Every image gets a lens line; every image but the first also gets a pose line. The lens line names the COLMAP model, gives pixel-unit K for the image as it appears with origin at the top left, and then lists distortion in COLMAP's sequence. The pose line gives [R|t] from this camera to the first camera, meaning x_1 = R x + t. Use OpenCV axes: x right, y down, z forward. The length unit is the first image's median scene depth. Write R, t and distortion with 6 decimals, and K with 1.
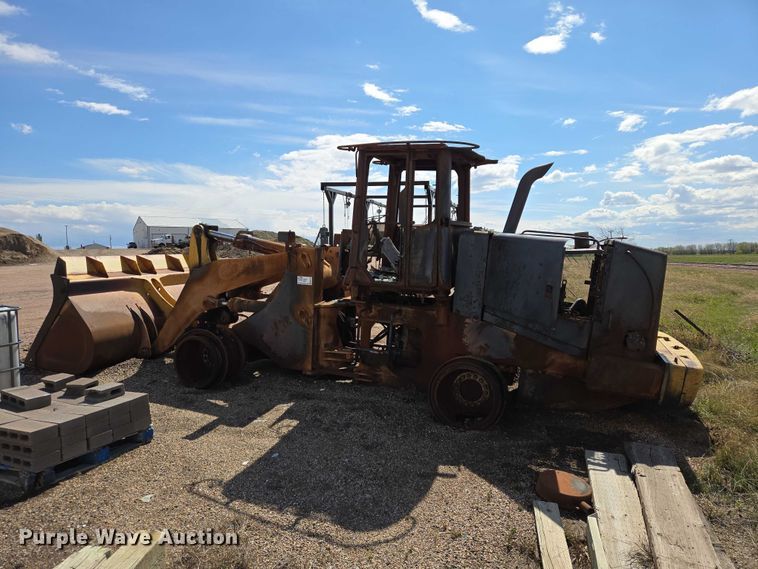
lens RADIAL K [[510.9, 0, 373.0], [0, 510.9, 284.4], [0, 0, 1]] dist [0.071572, -0.052560]
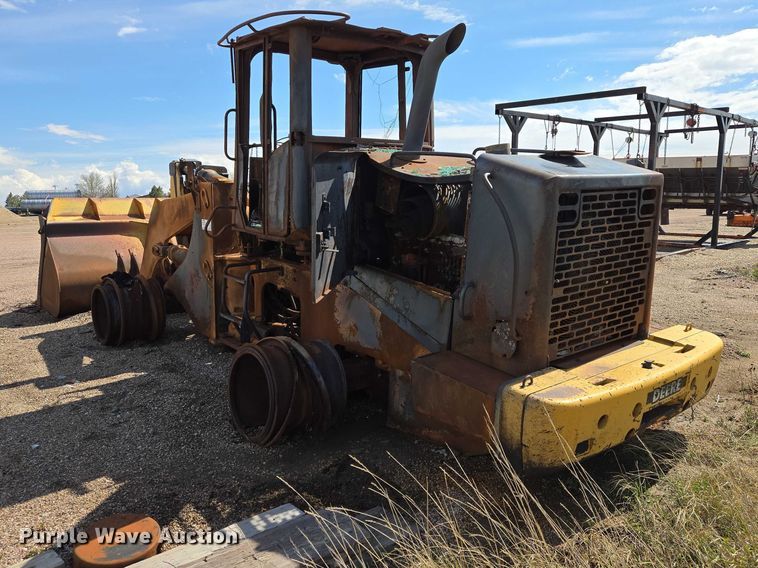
lens RADIAL K [[623.2, 0, 377.2], [0, 623.2, 284.5], [0, 0, 1]] dist [0.059270, -0.013627]
pose [[0.858842, 0.062913, -0.508363, 0.567307], [-0.030724, 0.996969, 0.071474, 0.006678], [0.511319, -0.045766, 0.858172, 0.289794]]
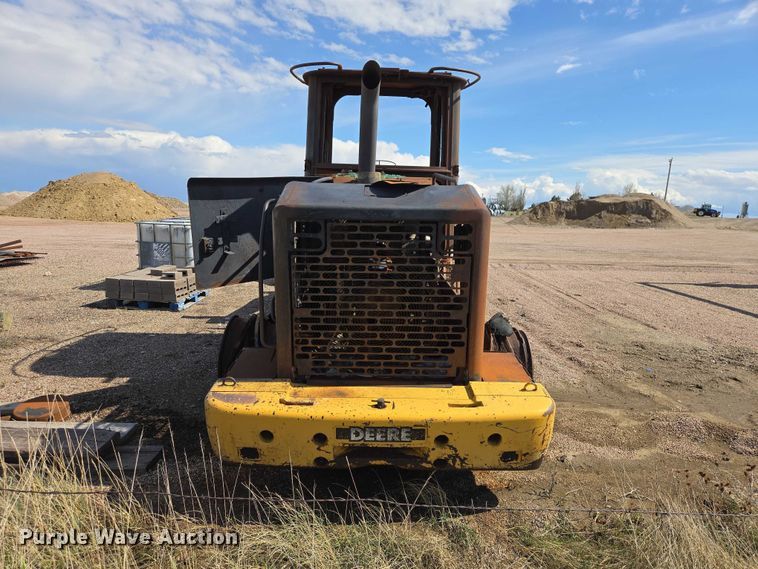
lens RADIAL K [[510.9, 0, 376.2], [0, 510.9, 287.4], [0, 0, 1]] dist [0.071572, -0.052560]
pose [[0.332684, 0.171980, -0.927224, 0.869977], [-0.111392, 0.983513, 0.142453, -0.048195], [0.936436, 0.055894, 0.346356, 0.707982]]
